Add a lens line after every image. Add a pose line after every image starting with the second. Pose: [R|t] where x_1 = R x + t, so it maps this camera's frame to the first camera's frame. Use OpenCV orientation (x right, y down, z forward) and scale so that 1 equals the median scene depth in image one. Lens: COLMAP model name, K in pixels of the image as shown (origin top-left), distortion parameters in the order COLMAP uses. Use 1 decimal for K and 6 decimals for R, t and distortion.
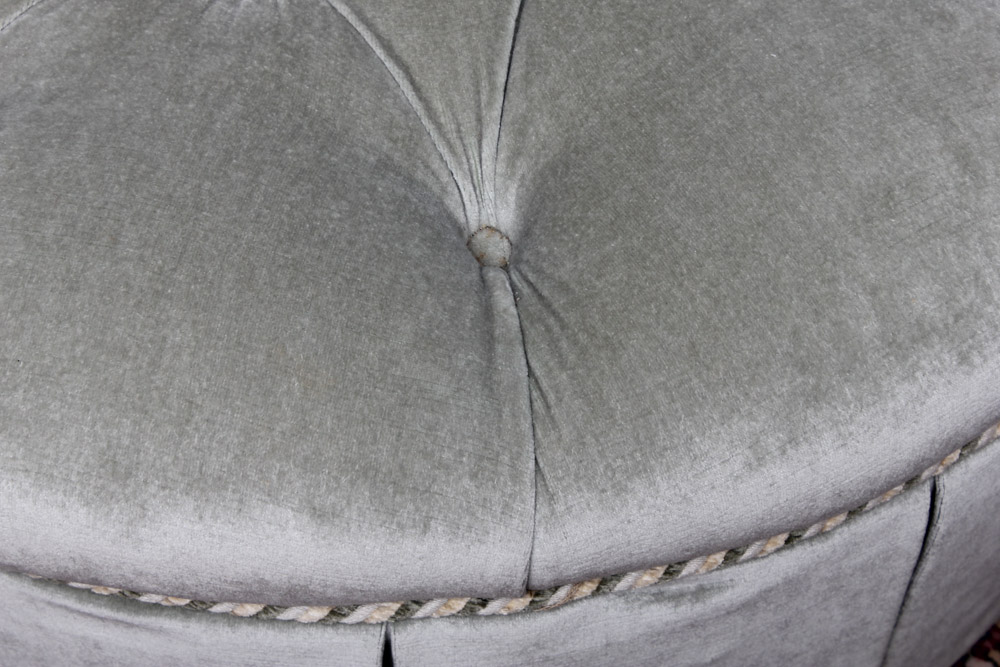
lens RADIAL K [[2400.9, 0, 500.0], [0, 2400.9, 333.5], [0, 0, 1]] dist [0.113097, -0.158777]
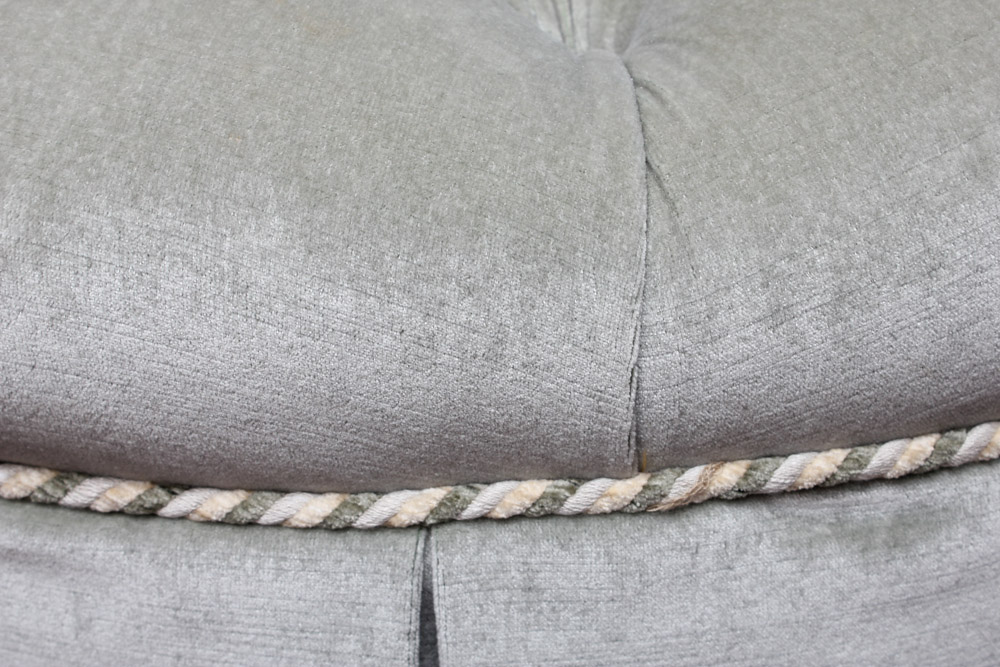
lens RADIAL K [[1699.2, 0, 500.0], [0, 1699.2, 333.5], [0, 0, 1]] dist [0.008235, 0.111491]
pose [[0.997866, -0.009900, -0.064547, 0.004212], [-0.025523, 0.850687, -0.525053, 0.343226], [0.060107, 0.525579, 0.848619, 0.622580]]
